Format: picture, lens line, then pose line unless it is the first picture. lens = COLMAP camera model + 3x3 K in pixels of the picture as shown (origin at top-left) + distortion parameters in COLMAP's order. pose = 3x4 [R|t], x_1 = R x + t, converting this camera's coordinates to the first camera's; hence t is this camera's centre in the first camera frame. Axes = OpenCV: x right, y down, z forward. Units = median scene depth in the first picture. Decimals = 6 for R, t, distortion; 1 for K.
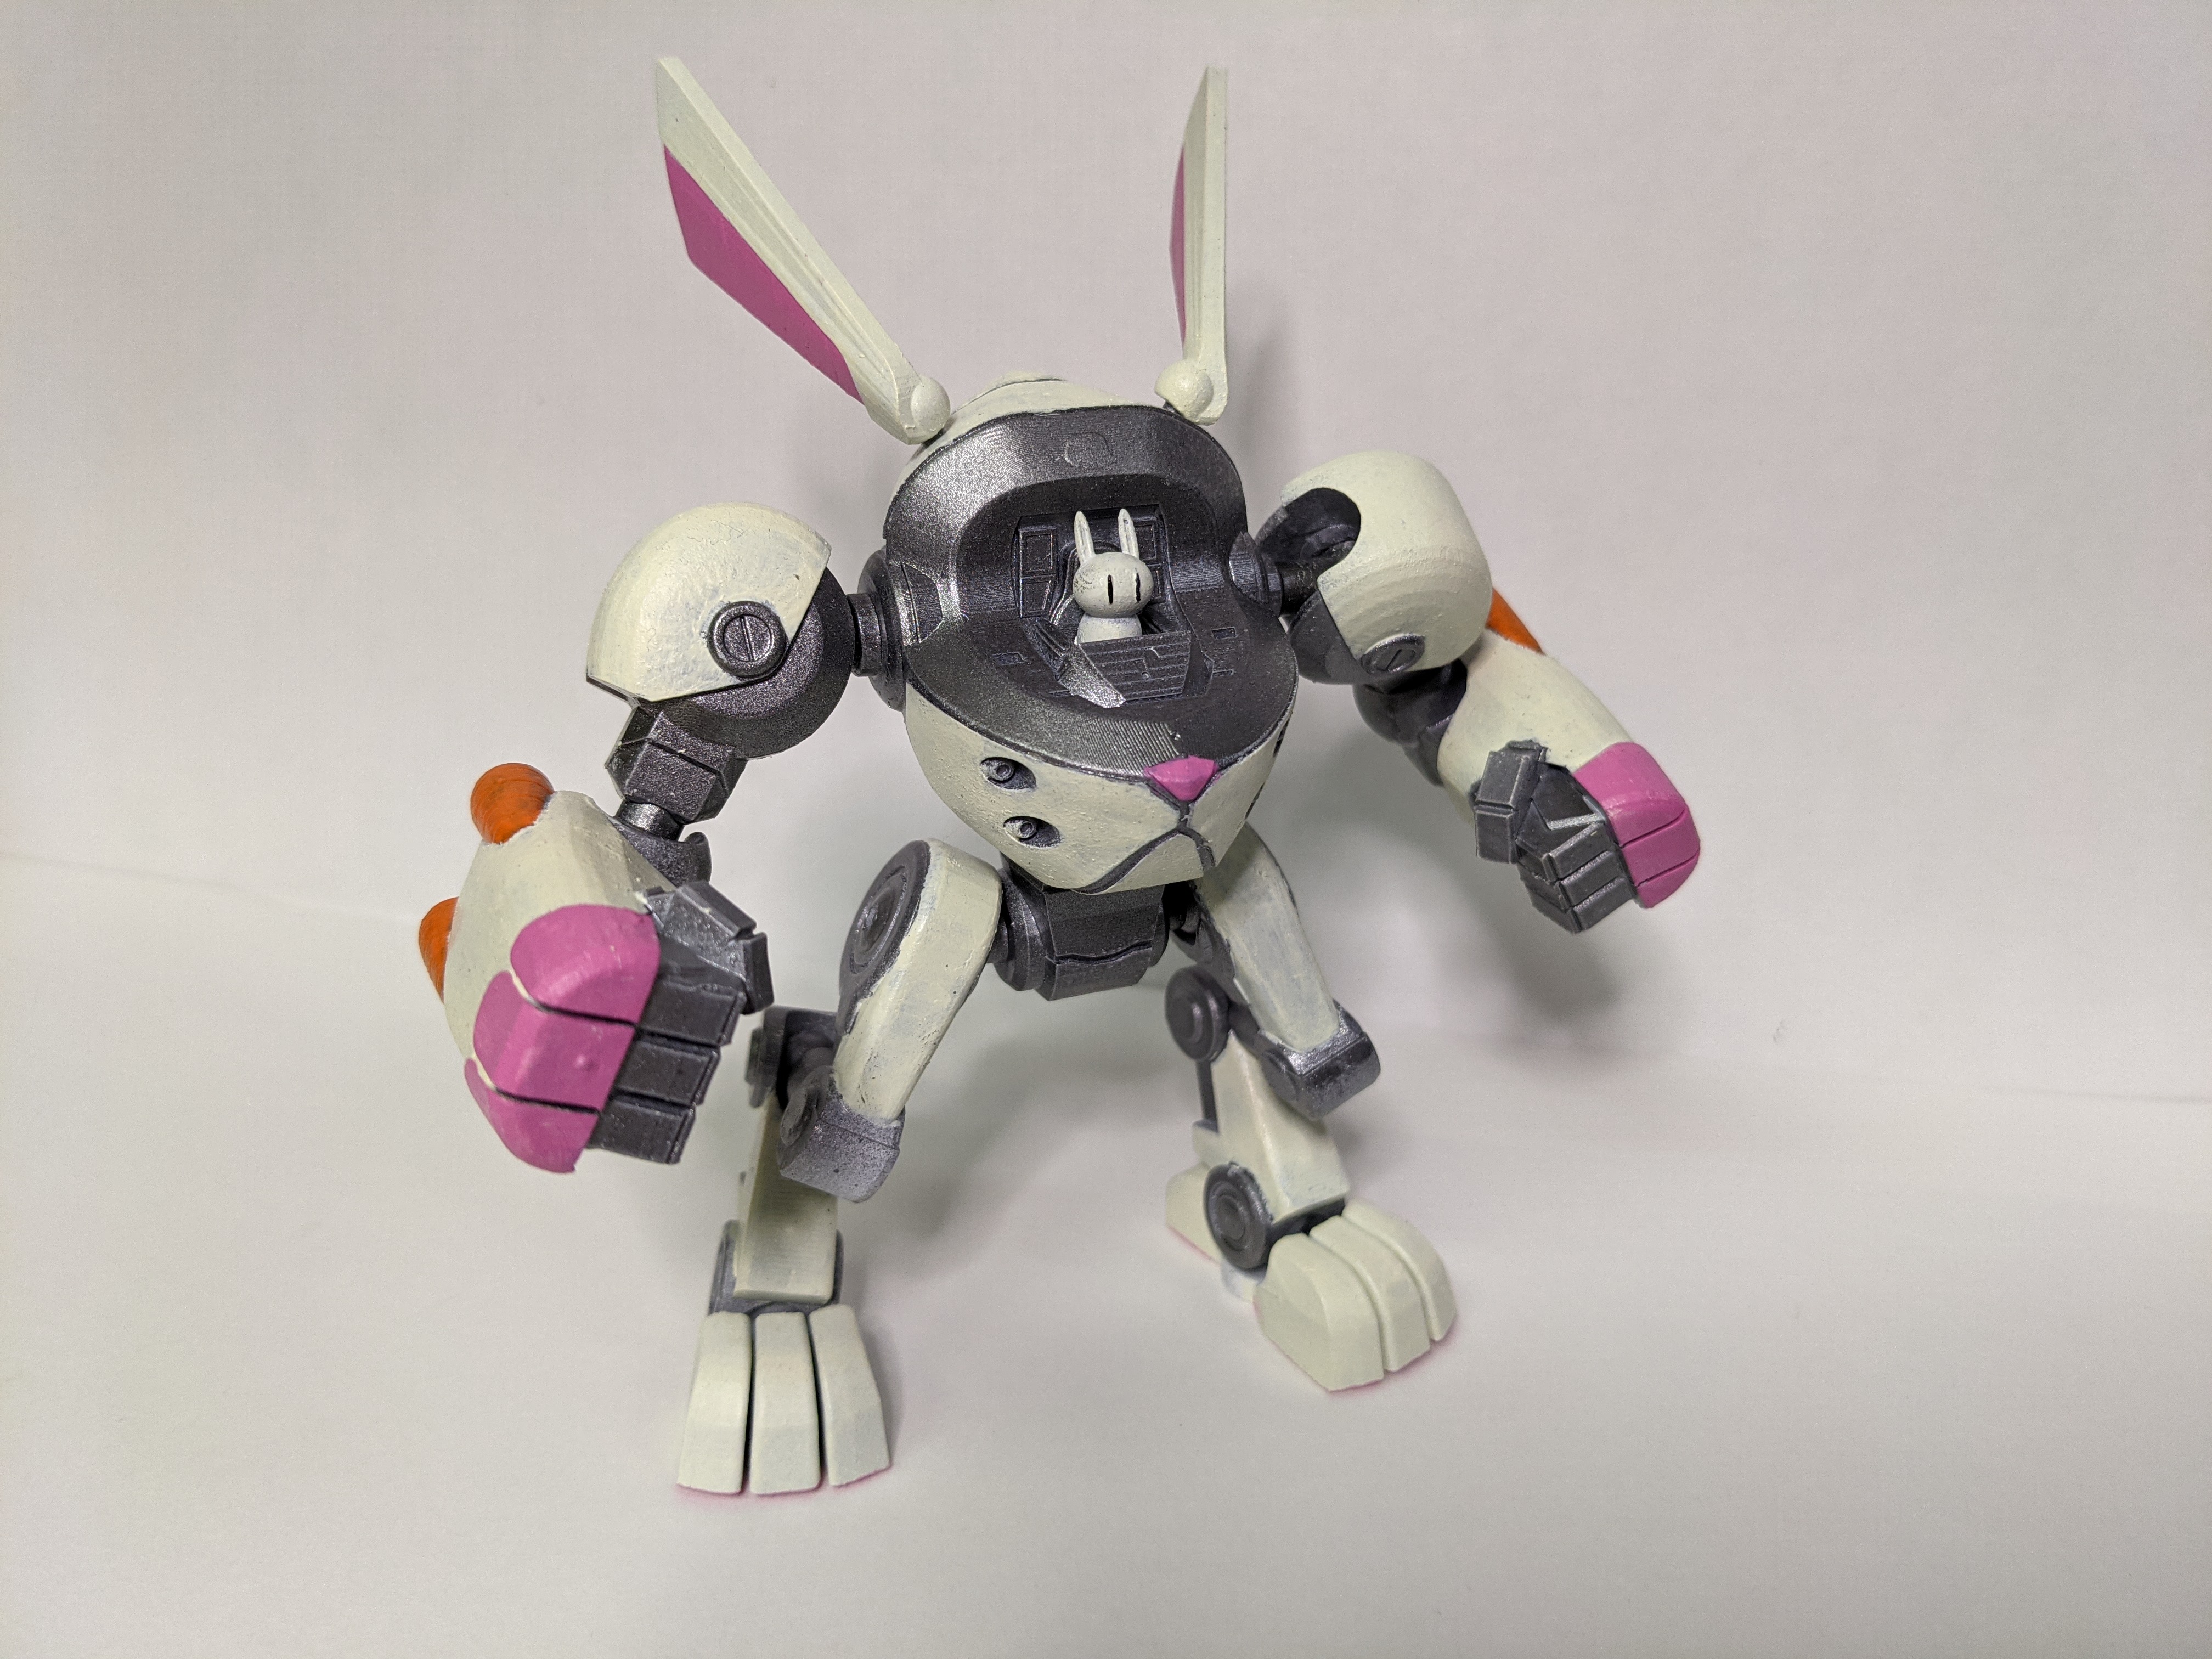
lens RADIAL K [[1865.2, 0, 1109.6], [0, 1865.2, 720.8], [0, 0, 1]] dist [-0.010137, 0.000147]
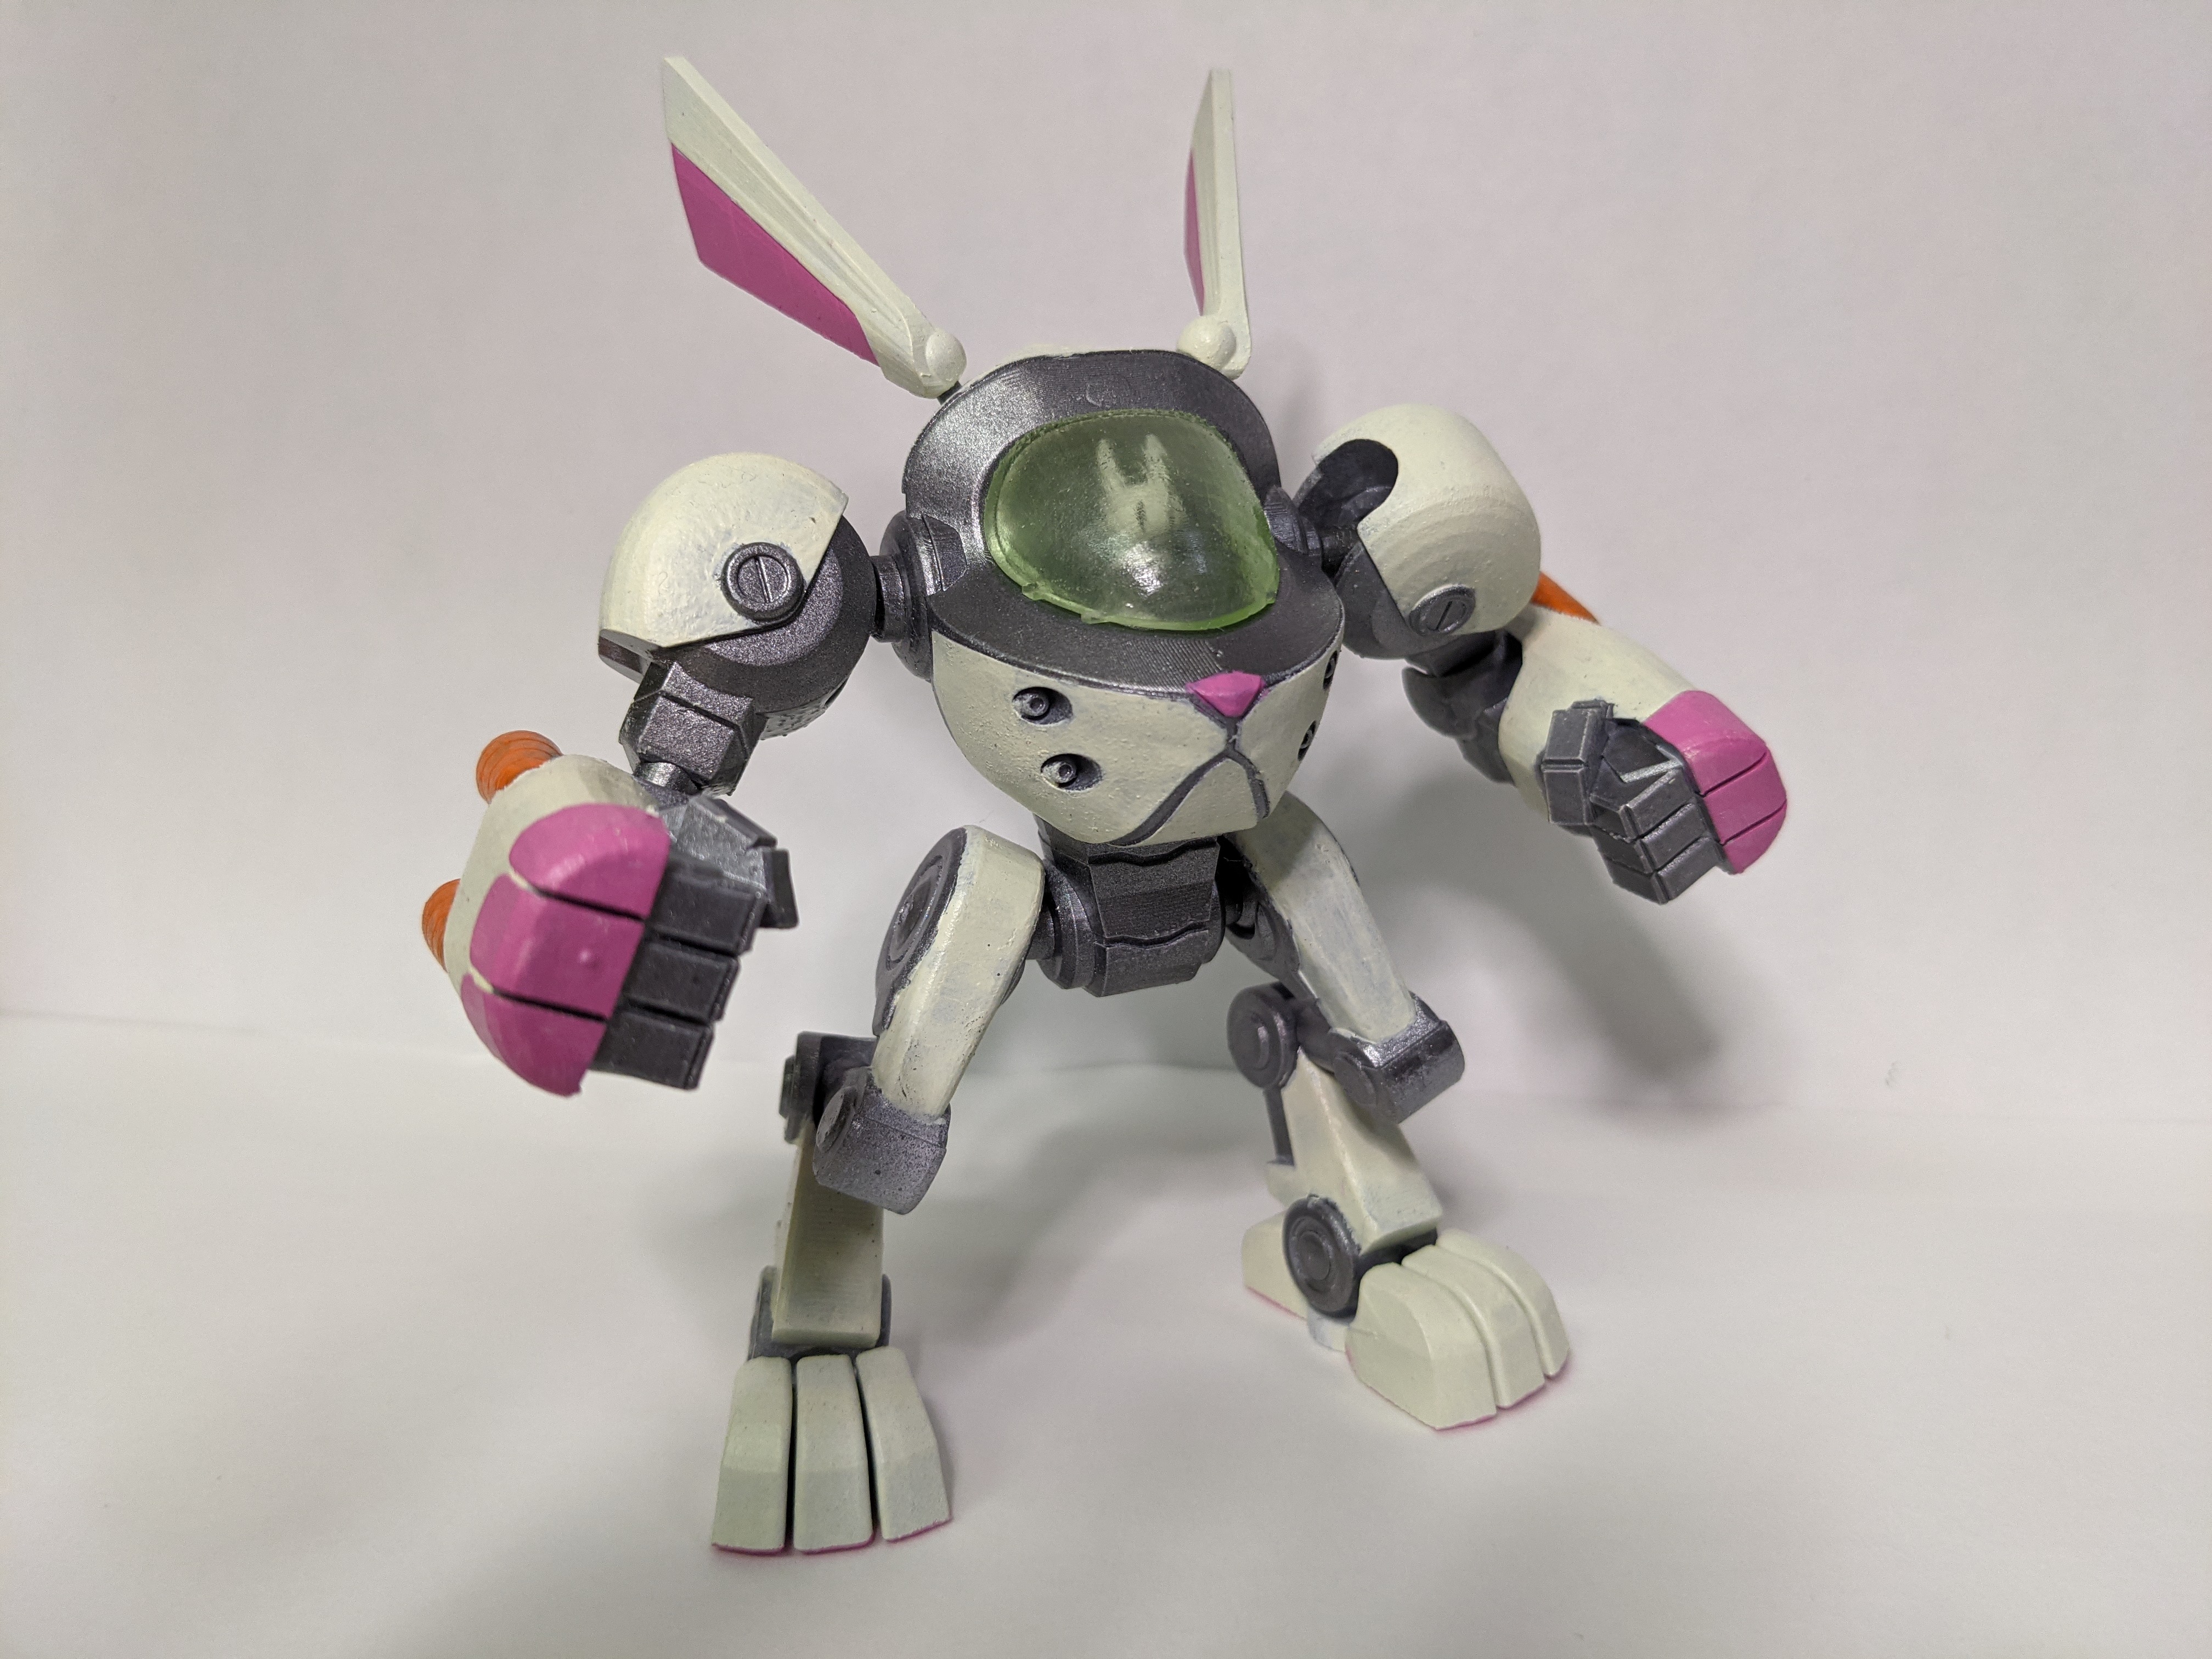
lens RADIAL K [[1865.2, 0, 1109.6], [0, 1865.2, 720.8], [0, 0, 1]] dist [-0.010137, 0.000147]
pose [[0.998149, -0.057118, -0.020868, -0.001186], [0.053538, 0.988149, -0.143858, 0.154668], [0.028838, 0.142475, 0.989378, 0.063263]]
